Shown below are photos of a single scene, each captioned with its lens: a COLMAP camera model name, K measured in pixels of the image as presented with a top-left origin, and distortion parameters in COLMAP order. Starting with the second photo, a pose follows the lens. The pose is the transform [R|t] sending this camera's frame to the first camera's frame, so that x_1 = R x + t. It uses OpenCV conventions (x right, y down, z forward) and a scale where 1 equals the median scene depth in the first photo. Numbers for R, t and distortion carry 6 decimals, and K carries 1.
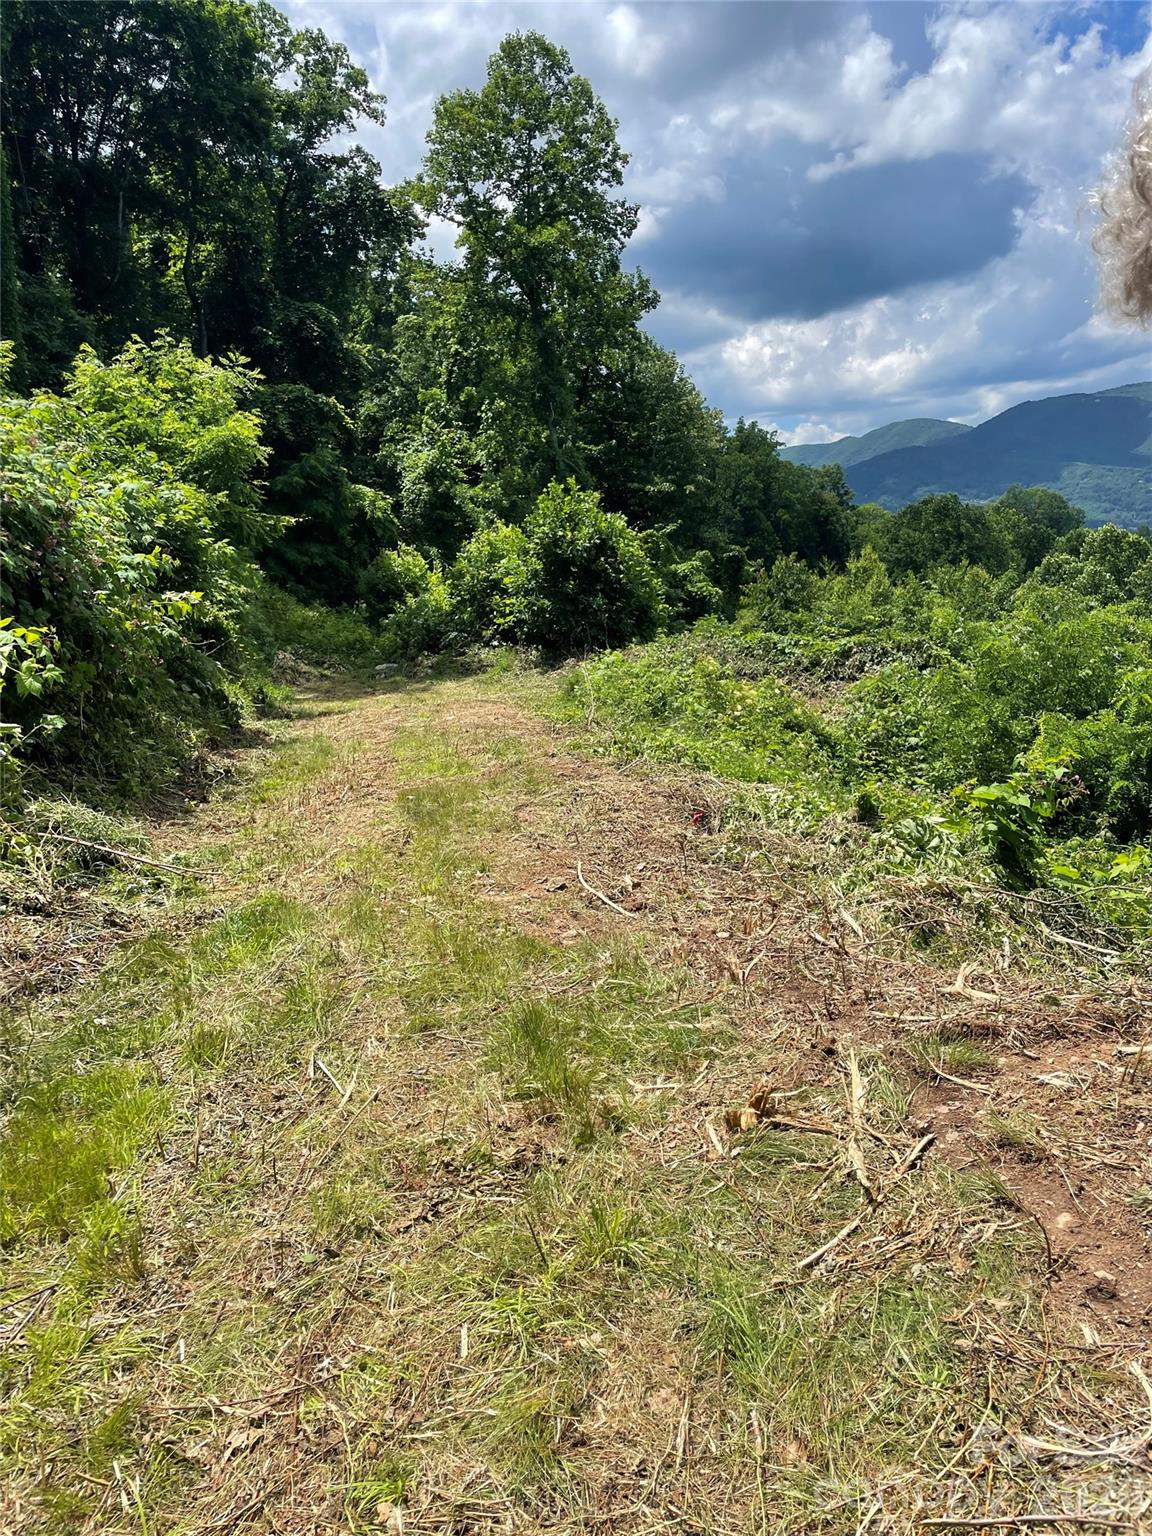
lens RADIAL K [[1172.0, 0, 590.8], [0, 1172.0, 777.0], [0, 0, 1]] dist [0.057146, -0.072386]
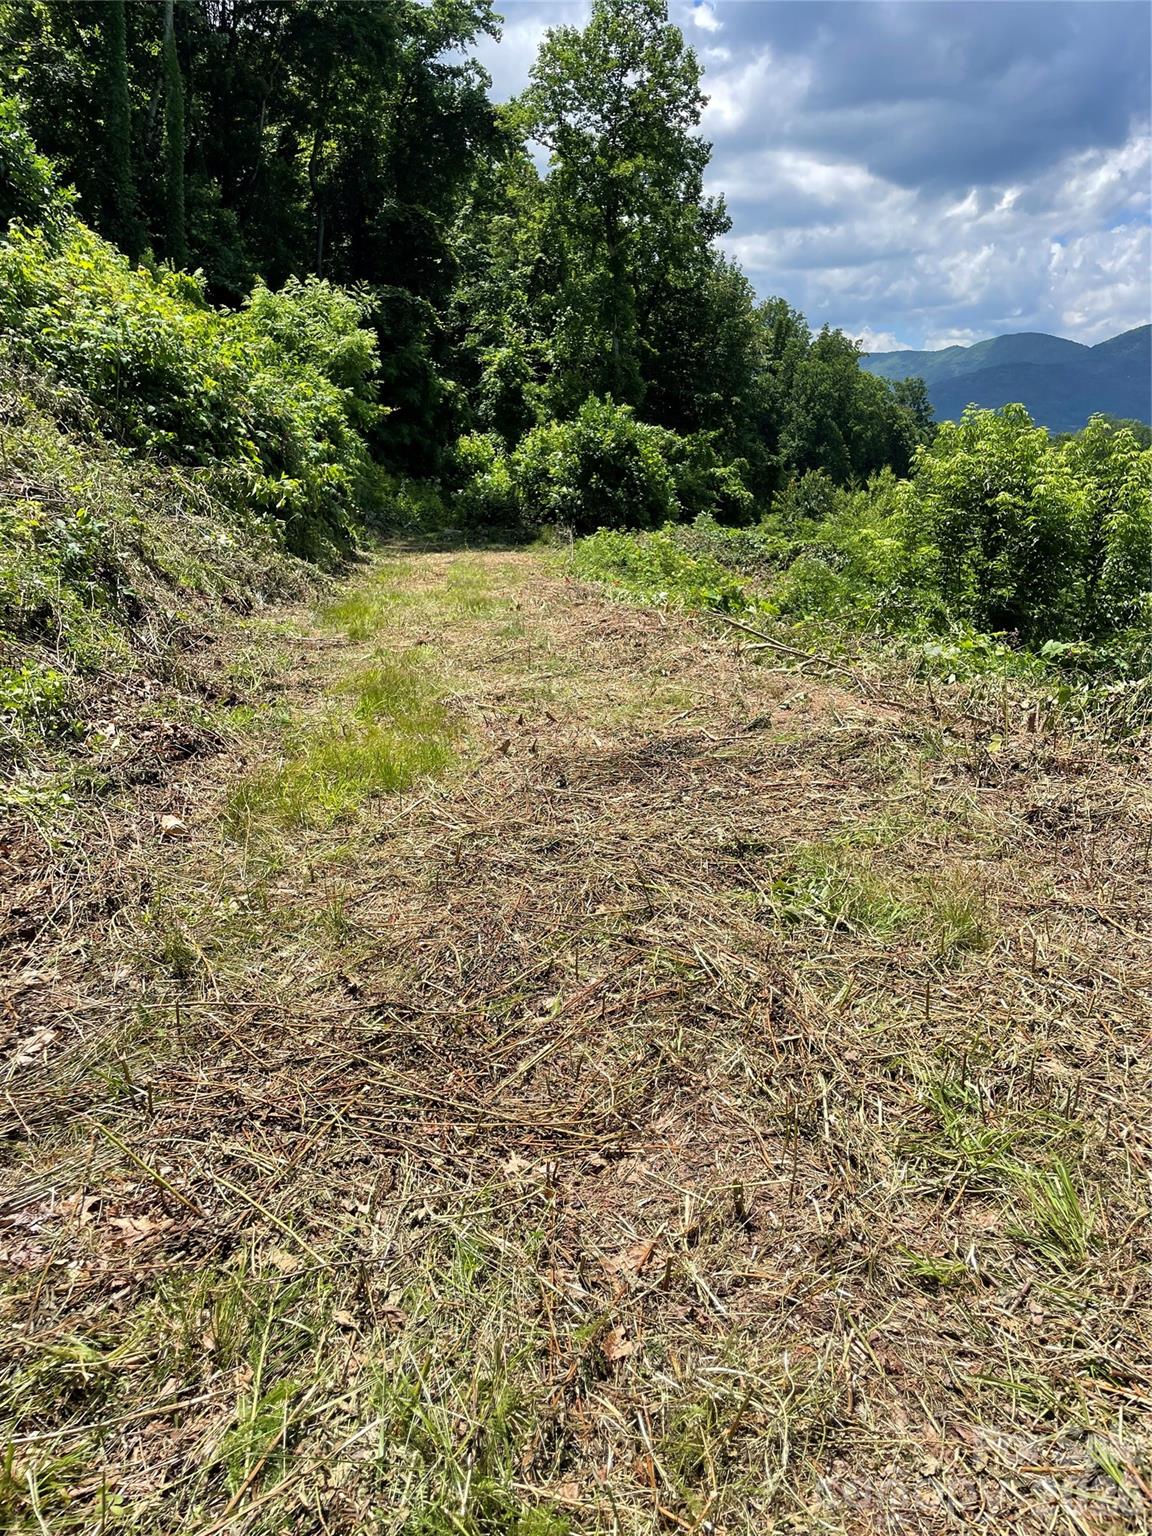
lens RADIAL K [[1172.0, 0, 569.7], [0, 1172.0, 755.7], [0, 0, 1]] dist [0.057146, -0.072386]
pose [[0.992410, 0.108126, -0.058575, 0.036014], [-0.103538, 0.991688, 0.076390, 0.024541], [0.066348, -0.069745, 0.995356, -0.179194]]
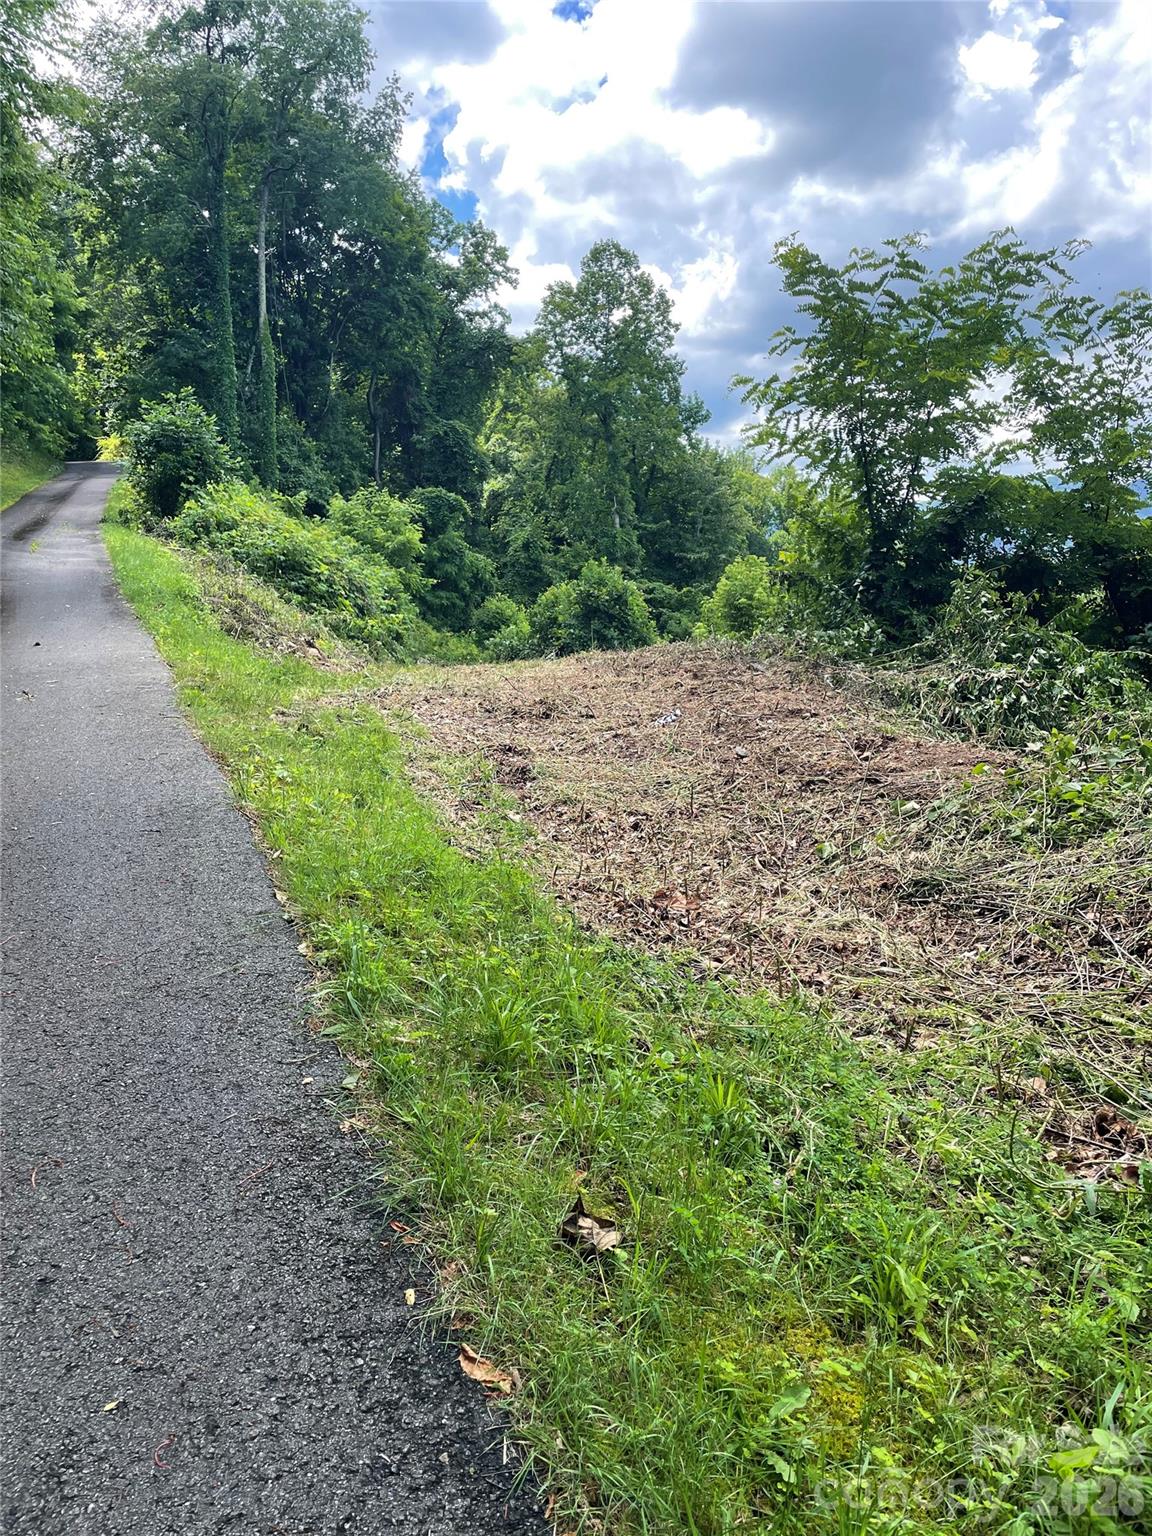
lens RADIAL K [[1172.0, 0, 543.7], [0, 1172.0, 785.0], [0, 0, 1]] dist [0.057146, -0.072386]
pose [[0.988846, 0.052106, -0.139529, 0.099281], [-0.056614, 0.997988, -0.028536, 0.075543], [0.137761, 0.036117, 0.989807, -0.409524]]
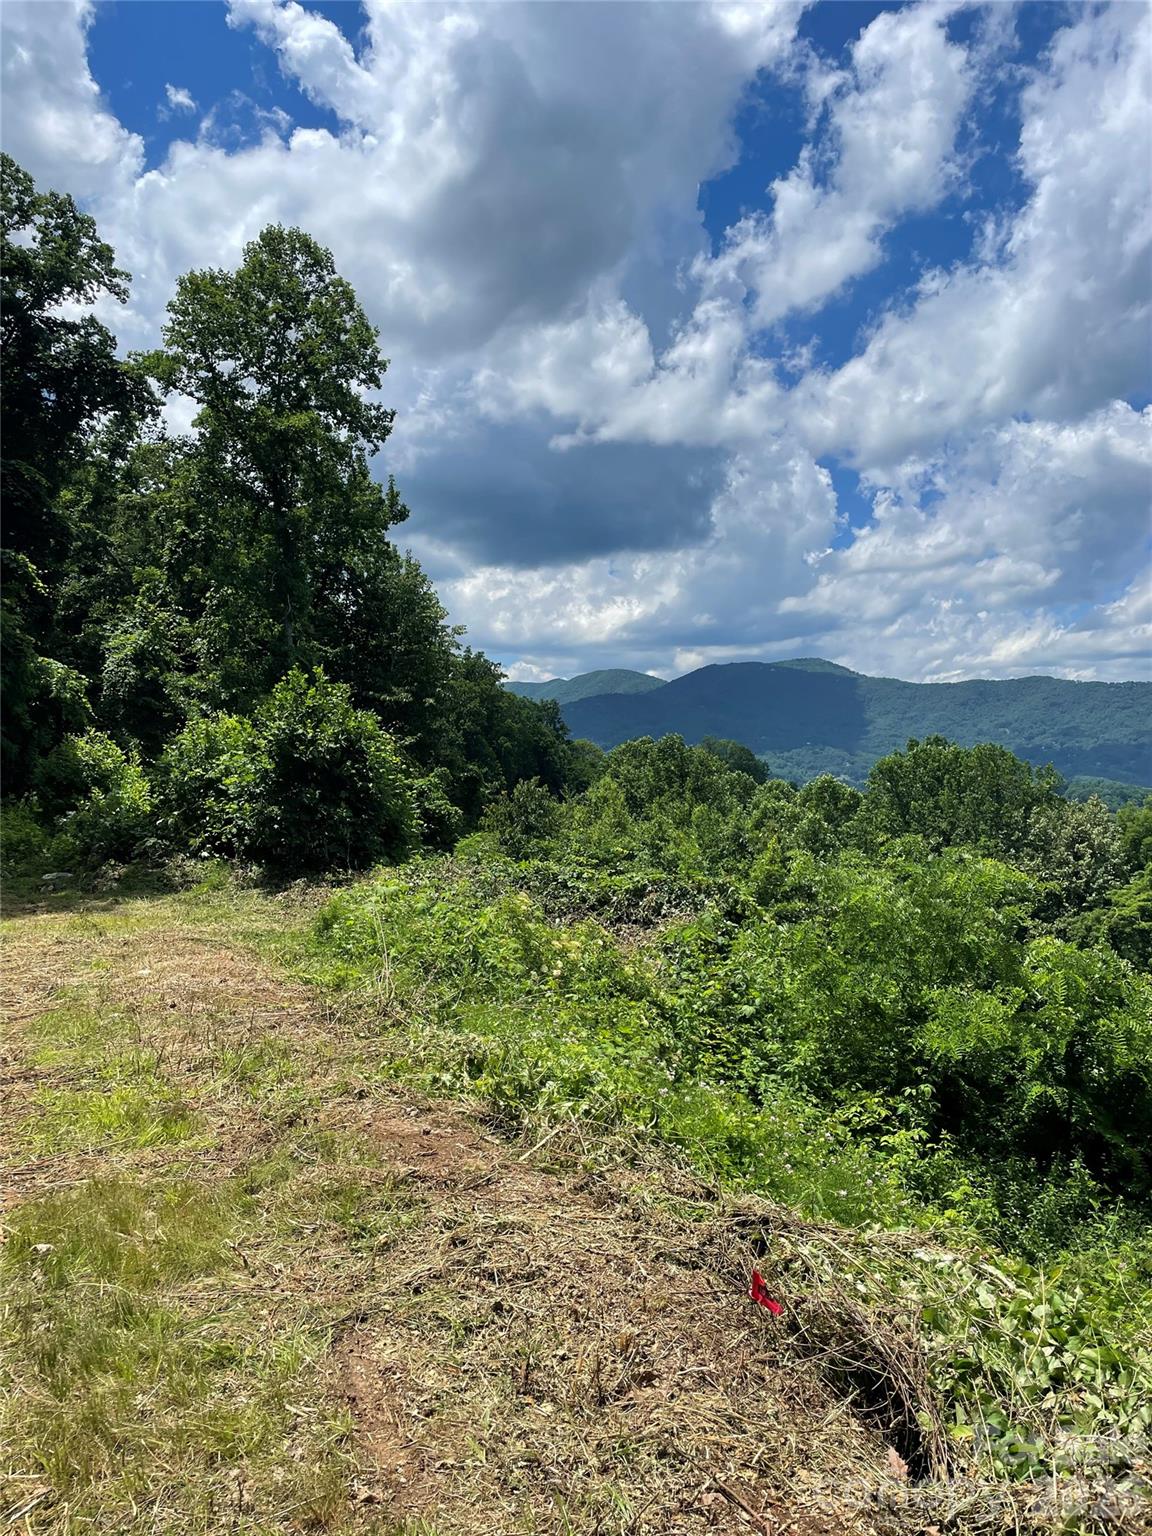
lens RADIAL K [[1172.0, 0, 564.4], [0, 1172.0, 783.3], [0, 0, 1]] dist [0.057146, -0.072386]
pose [[0.972699, 0.073343, 0.220174, -0.015445], [-0.032162, 0.982194, -0.185097, -0.013319], [-0.229829, 0.172962, 0.957738, 0.104945]]
